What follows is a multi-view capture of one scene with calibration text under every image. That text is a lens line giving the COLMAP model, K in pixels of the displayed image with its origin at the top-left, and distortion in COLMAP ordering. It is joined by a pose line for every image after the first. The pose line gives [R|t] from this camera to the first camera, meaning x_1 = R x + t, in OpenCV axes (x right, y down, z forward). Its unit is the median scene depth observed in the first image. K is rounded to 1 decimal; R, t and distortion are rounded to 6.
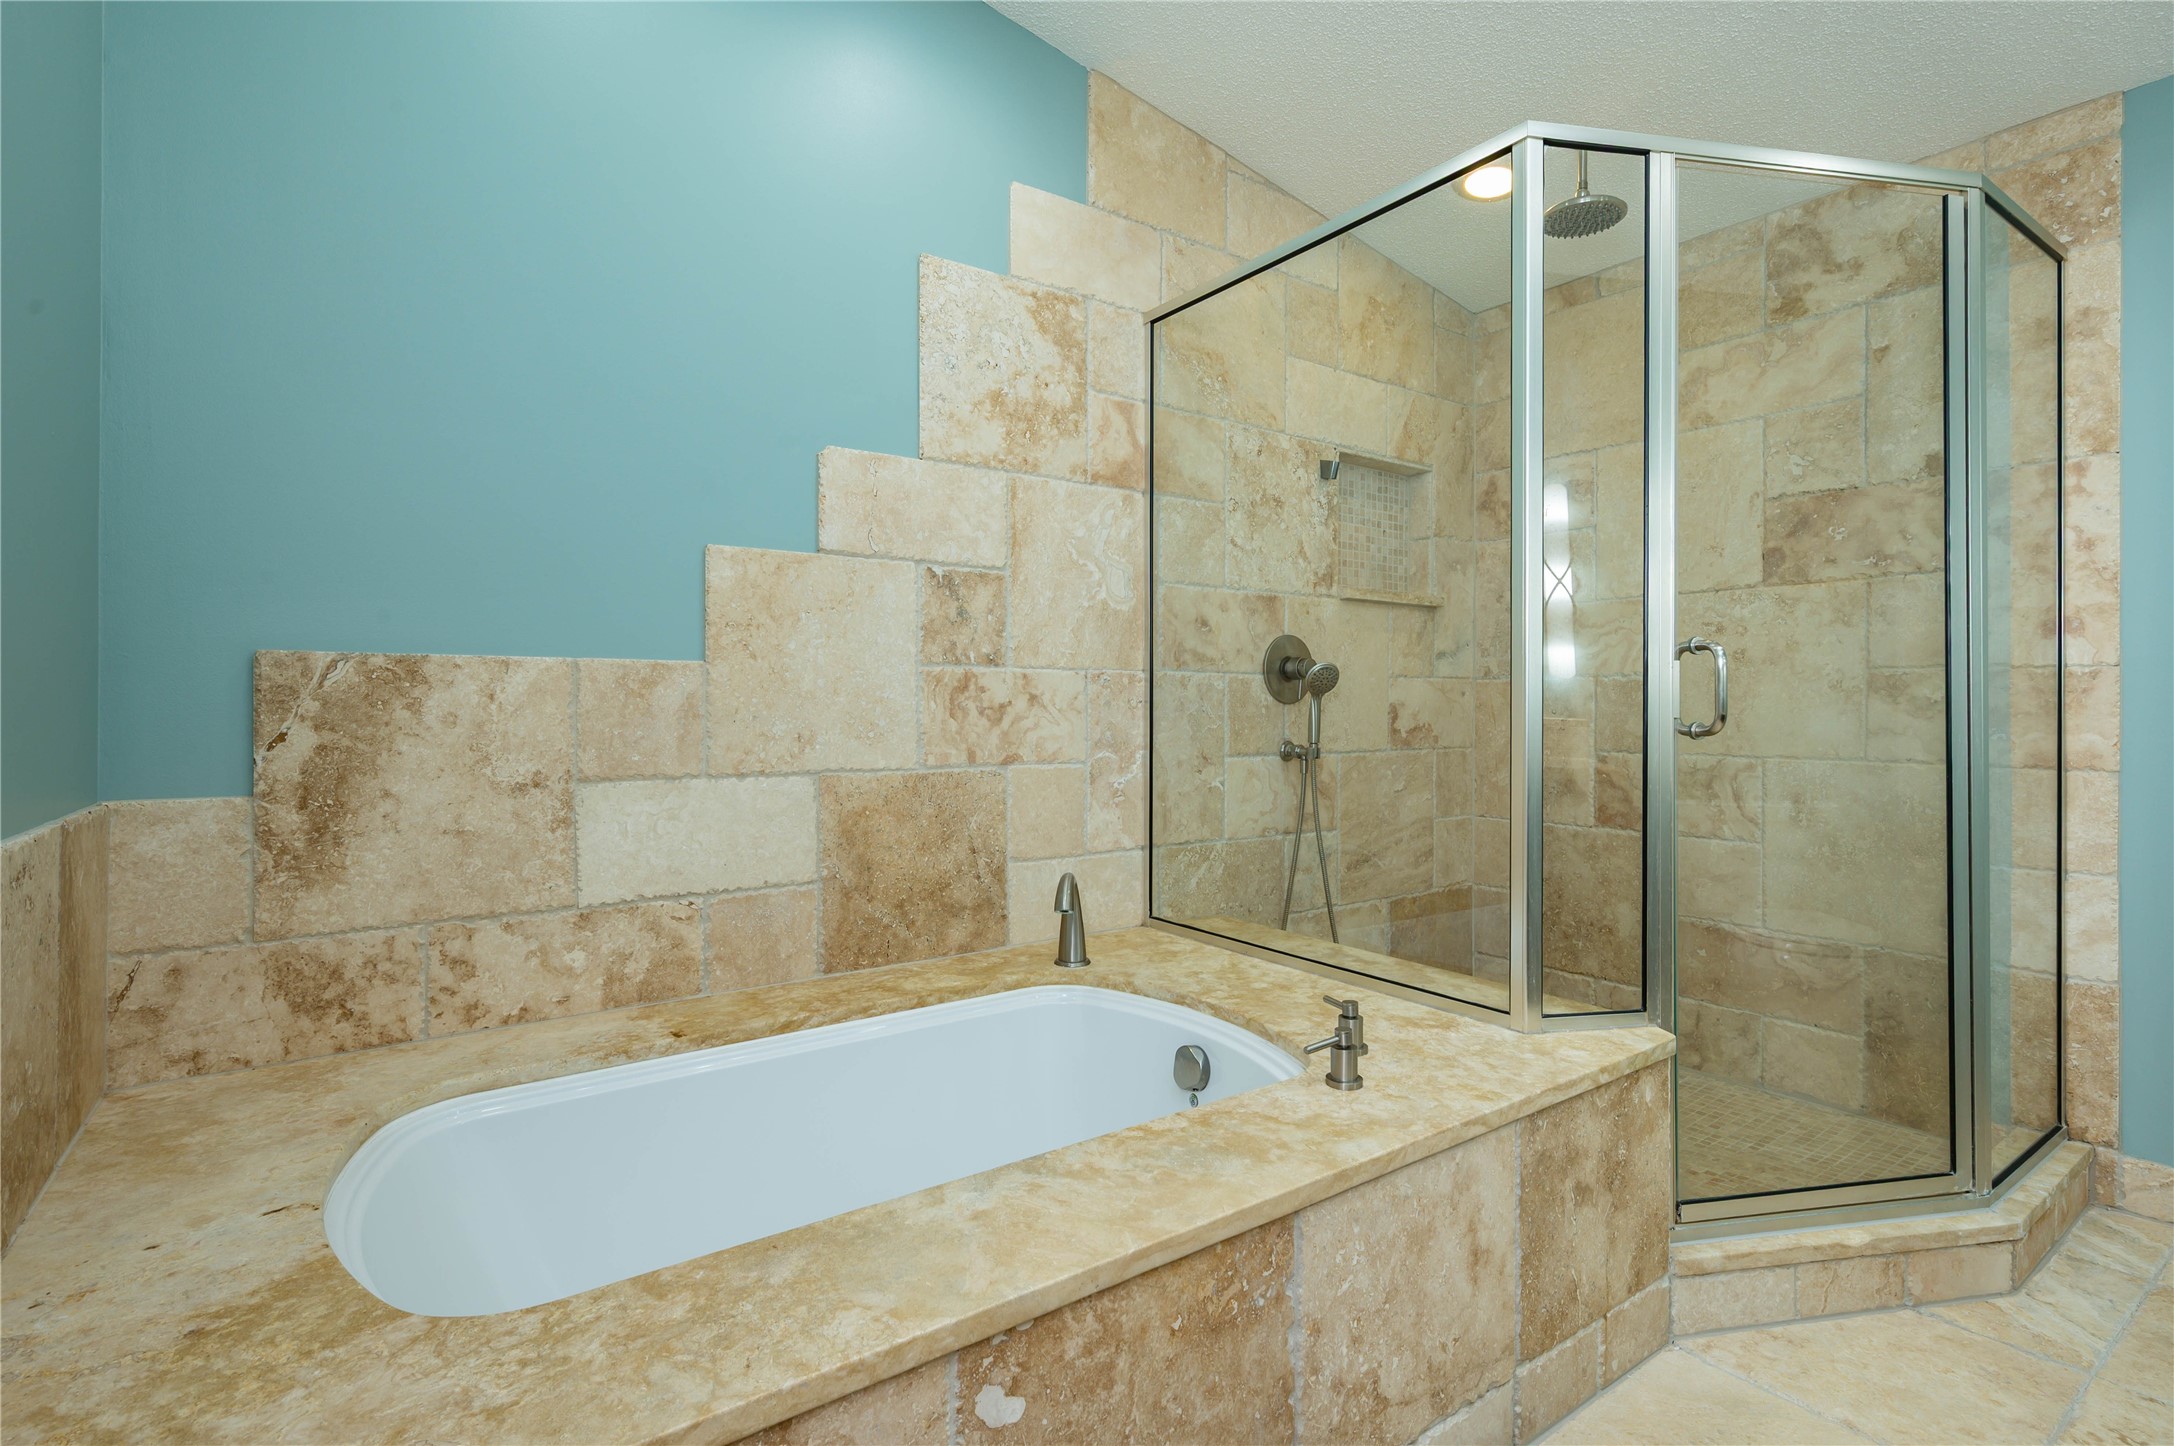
lens RADIAL K [[1034.4, 0, 1089.3], [0, 1034.4, 706.4], [0, 0, 1]] dist [0.004684, -0.000288]
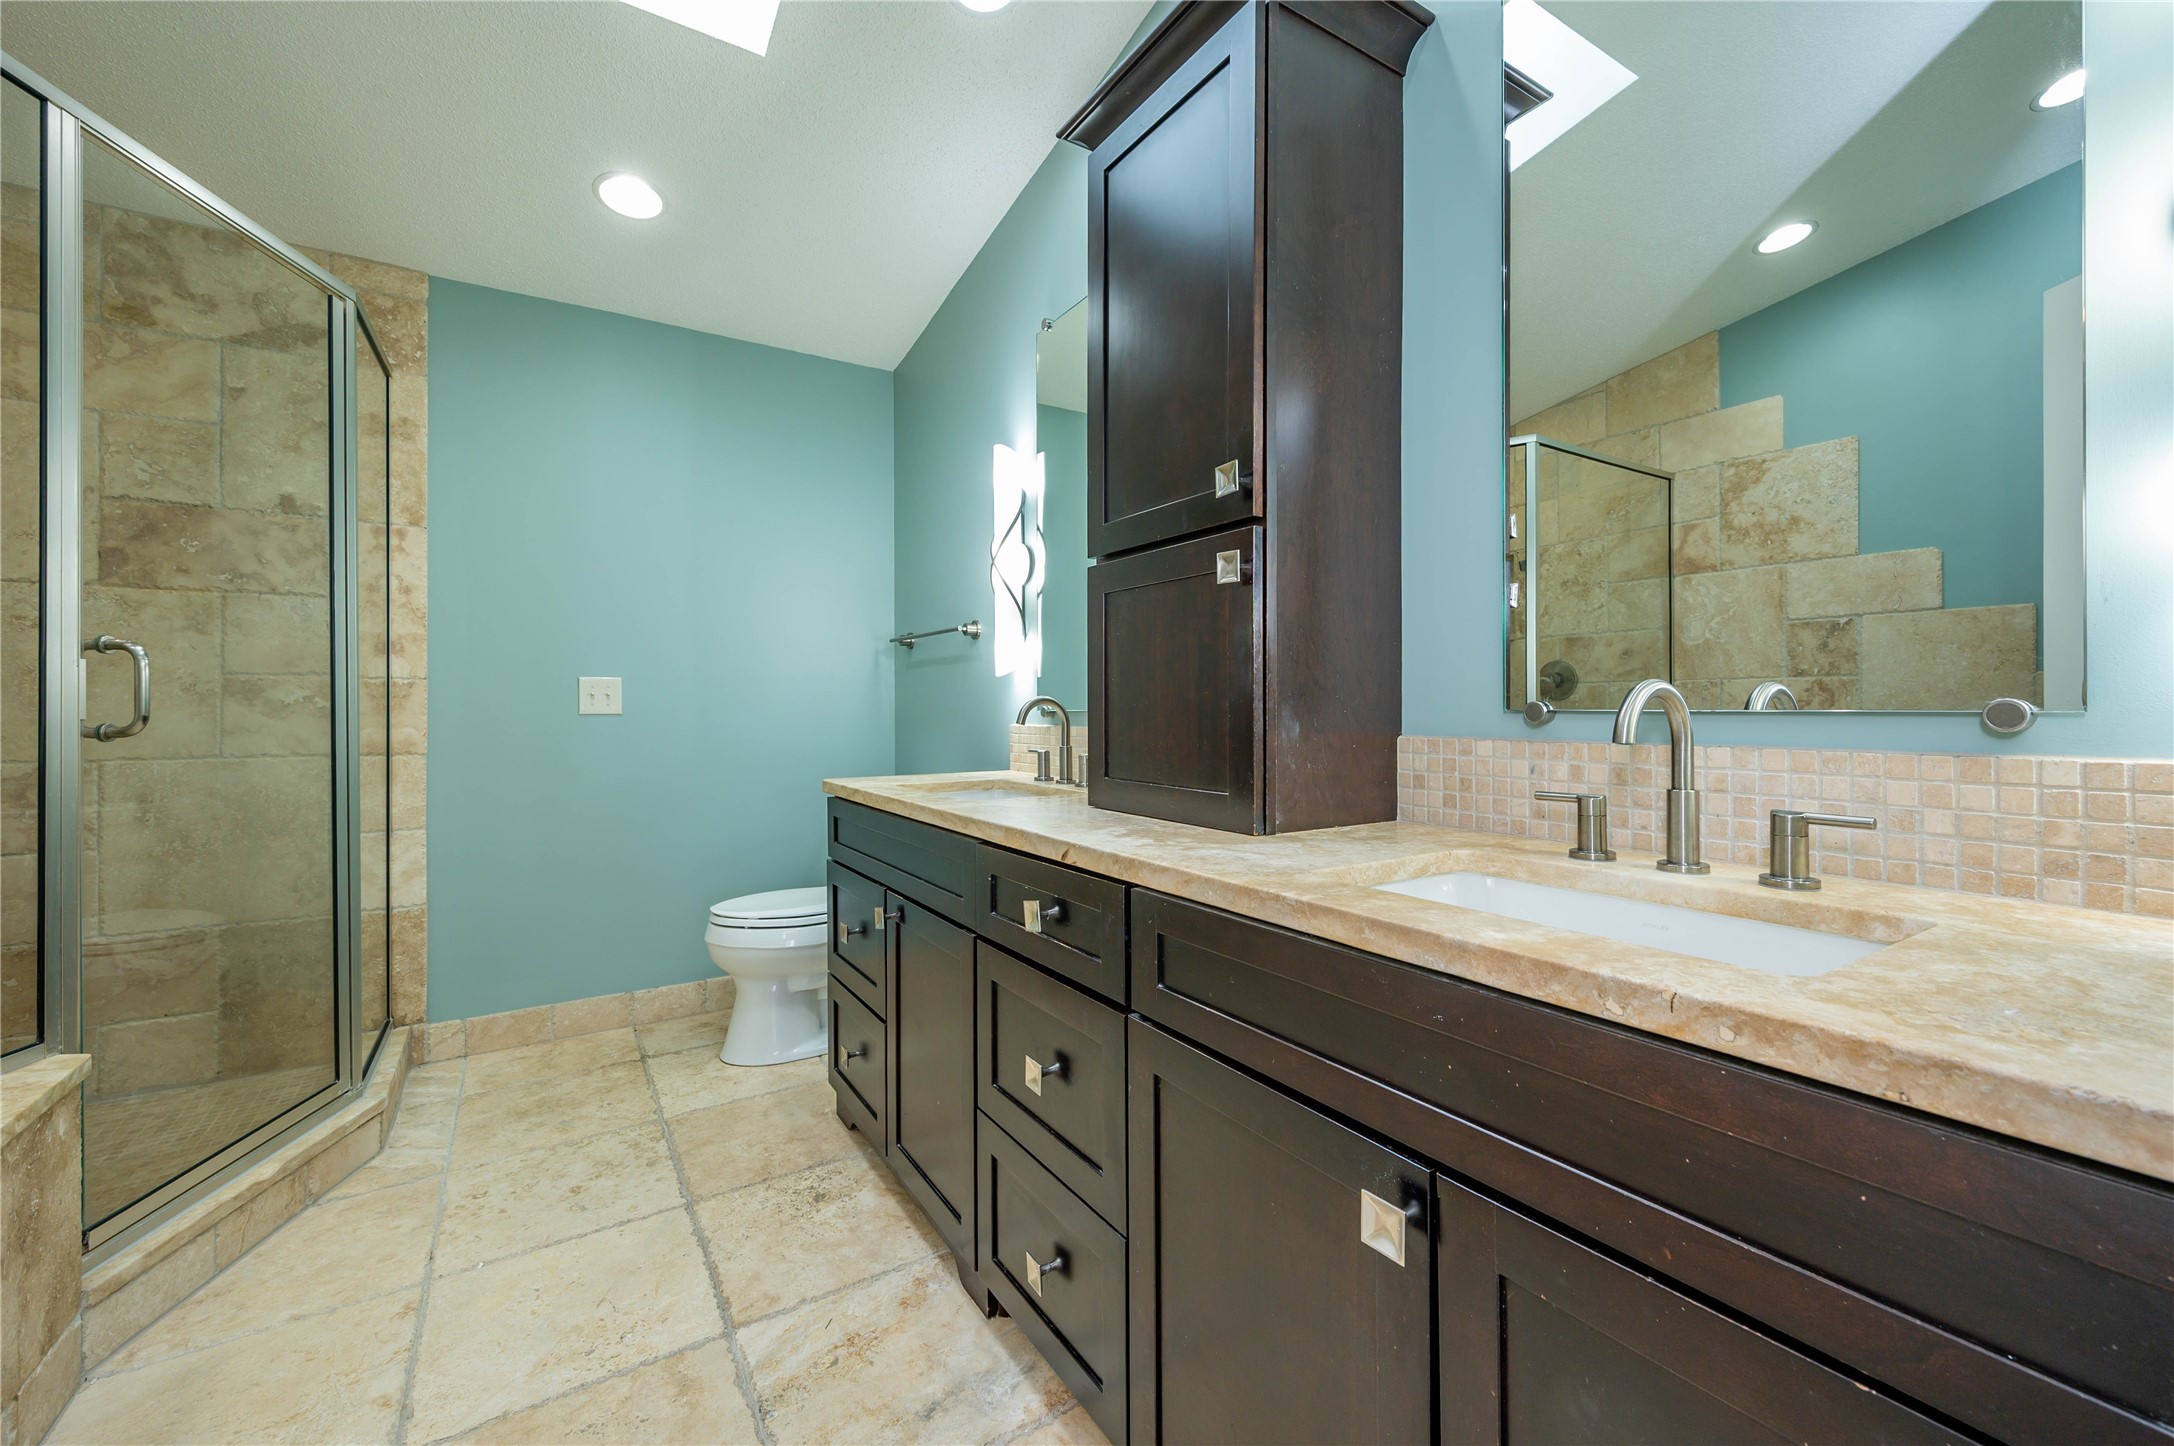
lens RADIAL K [[859.0, 0, 1085.3], [0, 859.0, 712.2], [0, 0, 1]] dist [-0.000758, -0.000062]
pose [[0.067638, -0.005332, 0.997696, -0.111901], [0.002307, 0.999984, 0.005188, 0.001899], [-0.997707, 0.001951, 0.067649, 0.026789]]
